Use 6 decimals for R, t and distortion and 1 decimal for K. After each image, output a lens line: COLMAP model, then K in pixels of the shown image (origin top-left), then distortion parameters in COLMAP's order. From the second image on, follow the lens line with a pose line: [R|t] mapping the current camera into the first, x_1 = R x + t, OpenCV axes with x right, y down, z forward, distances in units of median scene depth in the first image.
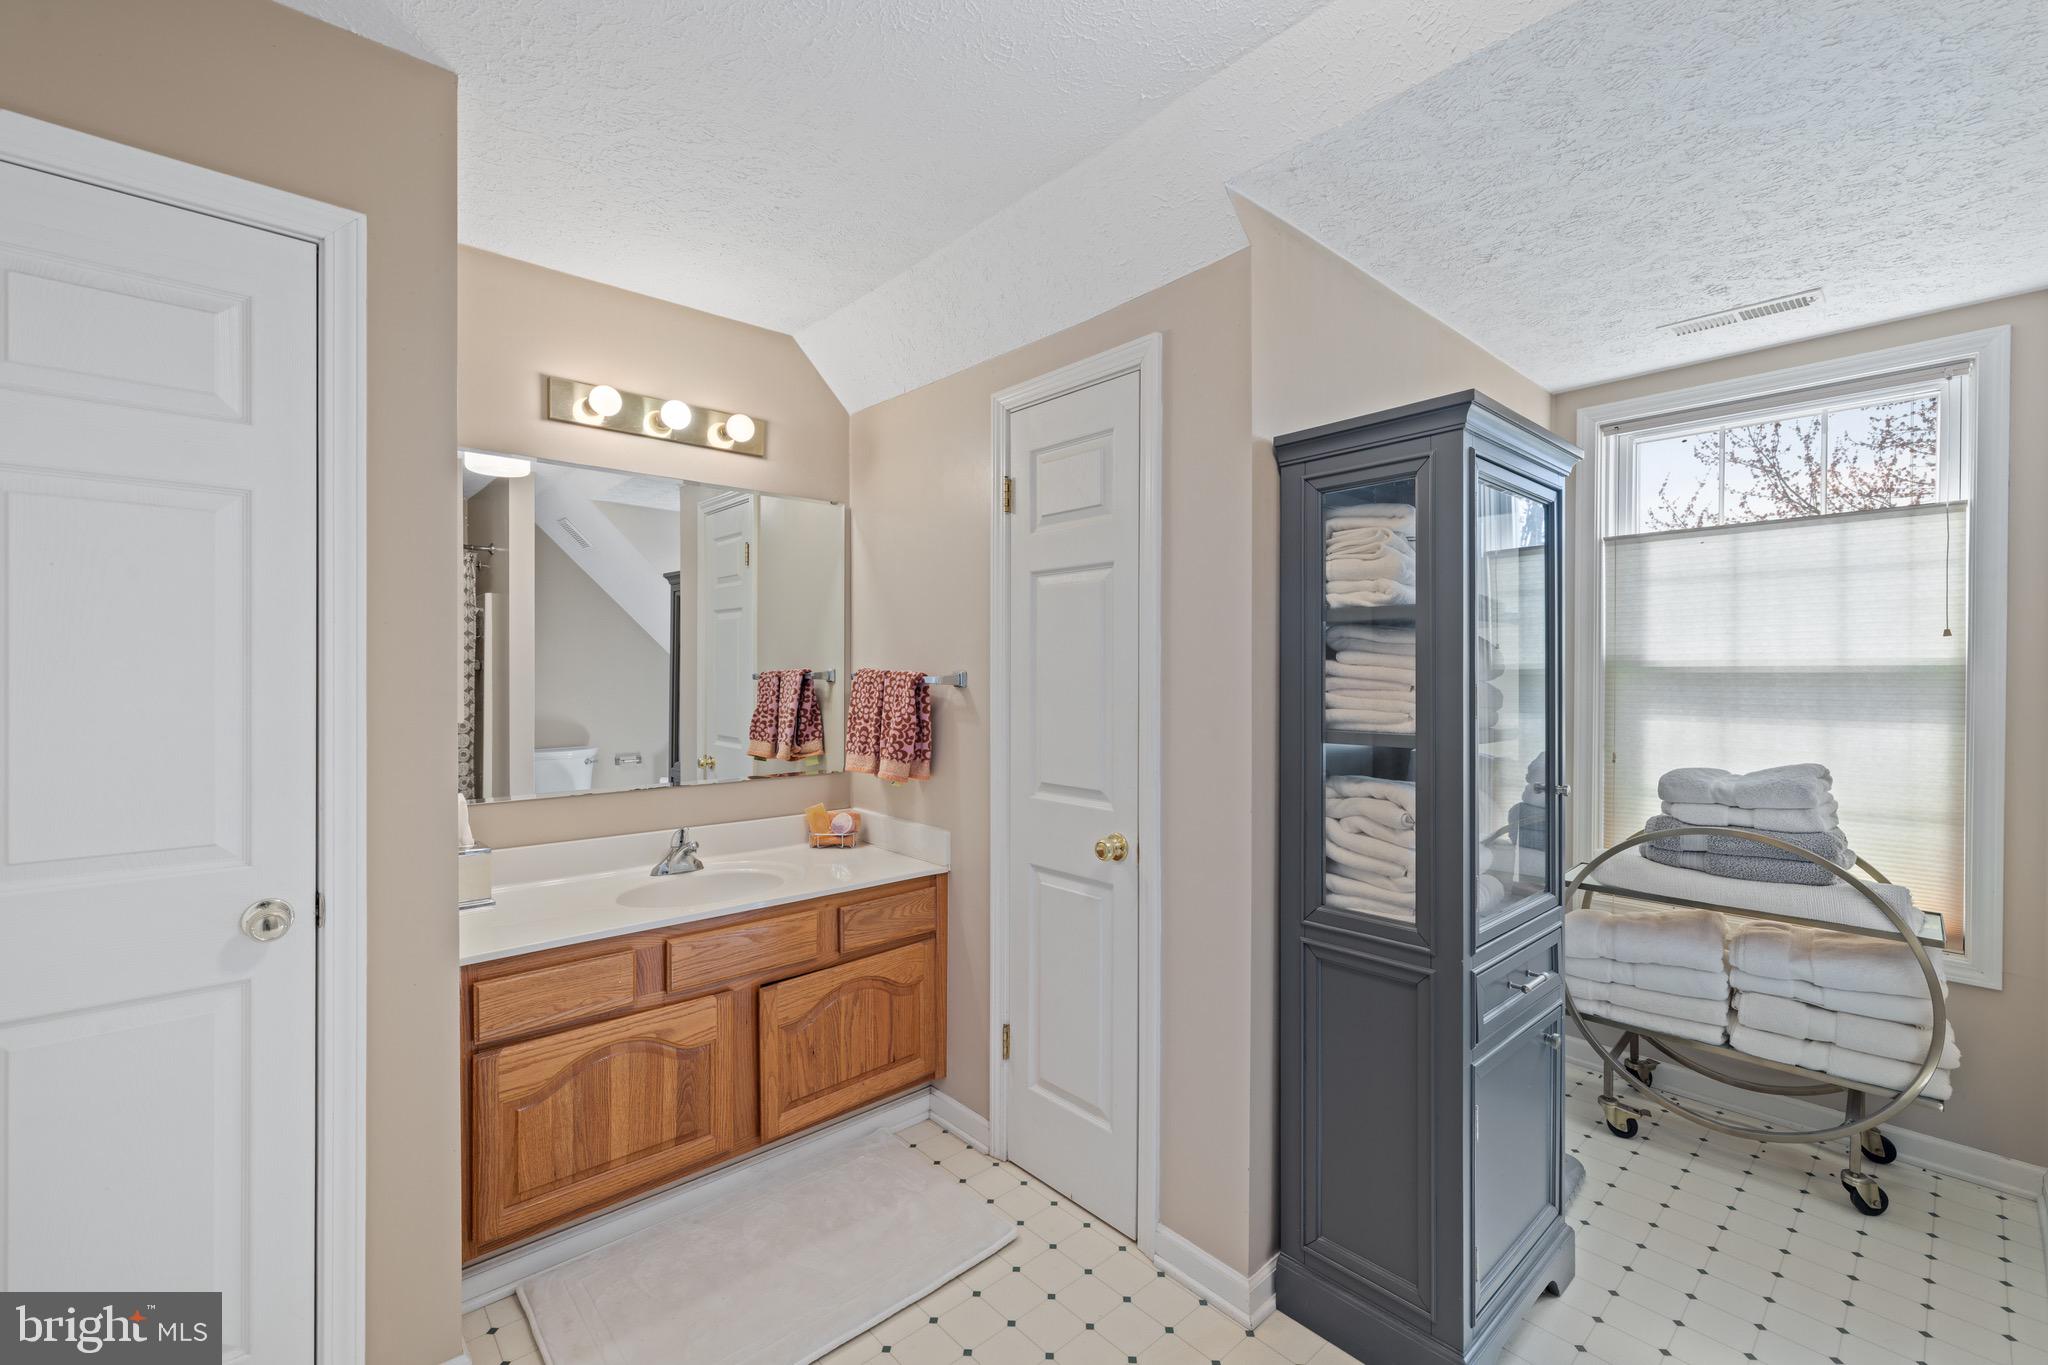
lens RADIAL K [[864.7, 0, 1028.6], [0, 864.7, 677.4], [0, 0, 1]] dist [0.001770, 0.000032]
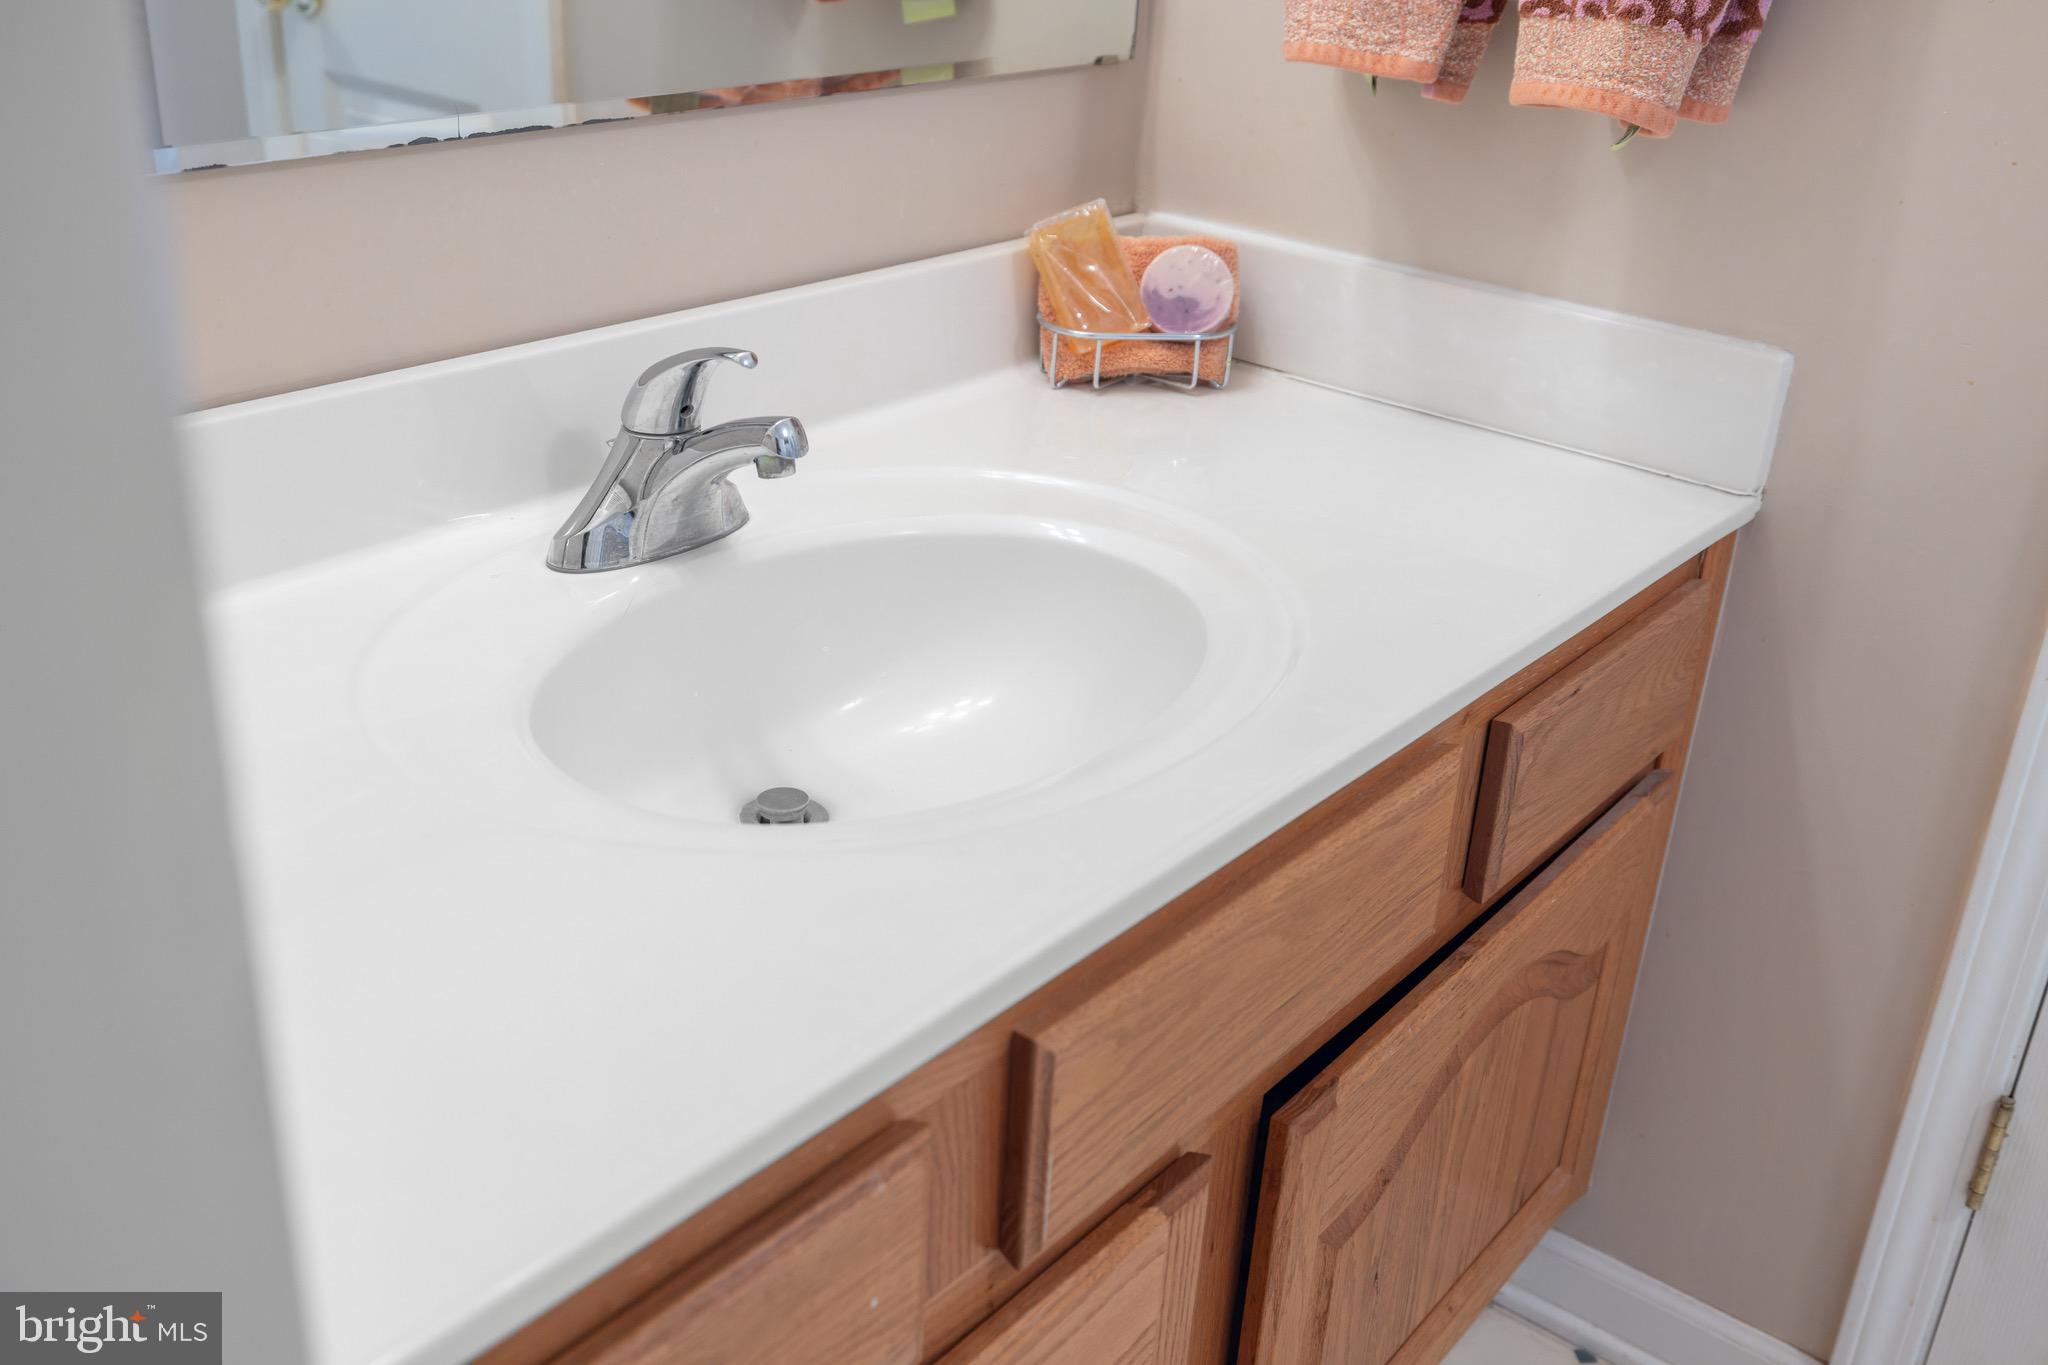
lens RADIAL K [[1941.9, 0, 1021.6], [0, 1941.9, 685.8], [0, 0, 1]] dist [0.013445, 0.000000]
pose [[0.984608, -0.021007, 0.173509, -0.357824], [-0.053338, 0.909274, 0.412765, 0.050245], [-0.166439, -0.415667, 0.894158, 0.486744]]
